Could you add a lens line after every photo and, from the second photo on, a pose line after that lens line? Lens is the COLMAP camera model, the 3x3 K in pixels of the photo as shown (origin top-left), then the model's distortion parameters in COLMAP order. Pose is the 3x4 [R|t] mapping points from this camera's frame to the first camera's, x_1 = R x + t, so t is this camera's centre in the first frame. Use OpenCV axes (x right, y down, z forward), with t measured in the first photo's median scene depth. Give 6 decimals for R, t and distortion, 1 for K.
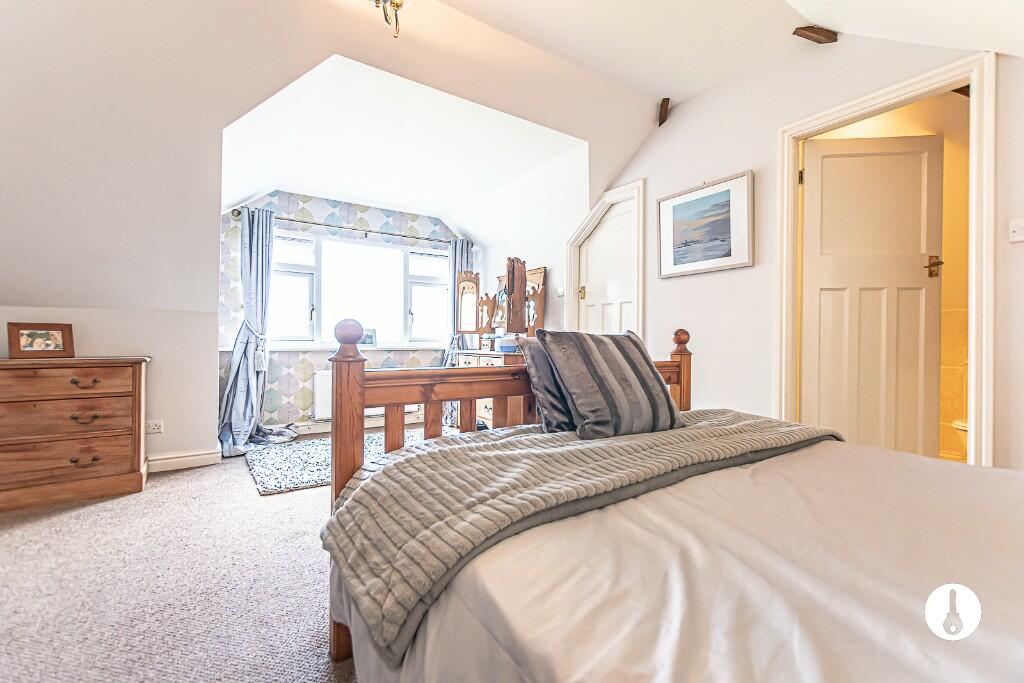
lens RADIAL K [[449.7, 0, 506.7], [0, 449.7, 338.6], [0, 0, 1]] dist [0.014024, -0.005939]
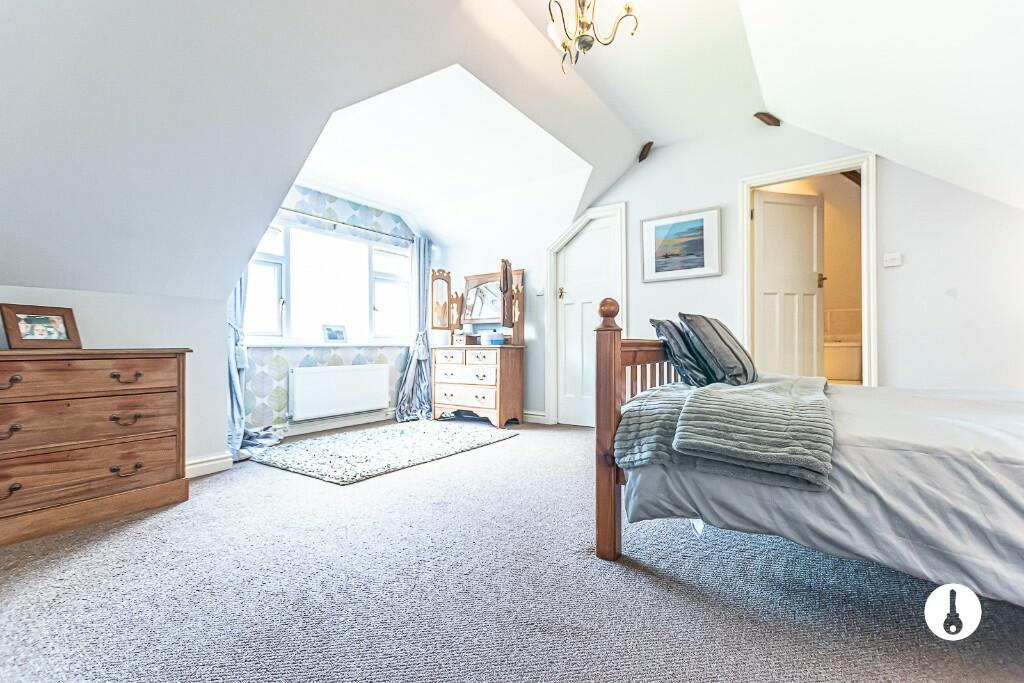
lens RADIAL K [[449.7, 0, 514.4], [0, 449.7, 342.3], [0, 0, 1]] dist [0.014024, -0.005939]
pose [[0.931471, -0.008346, 0.363719, -0.476056], [0.010578, 0.999935, -0.004145, 0.037589], [-0.363661, 0.007708, 0.931499, -0.046808]]
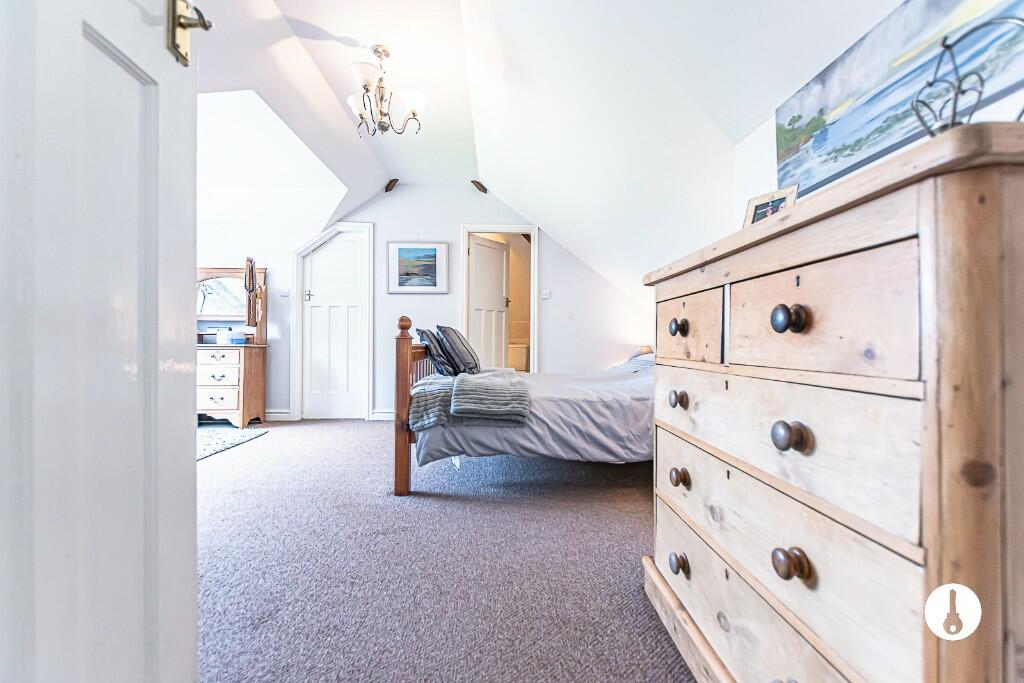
lens RADIAL K [[449.7, 0, 516.3], [0, 449.7, 343.4], [0, 0, 1]] dist [0.014024, -0.005939]
pose [[0.518622, -0.006587, 0.854978, -0.768241], [-0.003478, 0.999946, 0.009814, 0.020326], [-0.854997, -0.008064, 0.518571, -0.168122]]
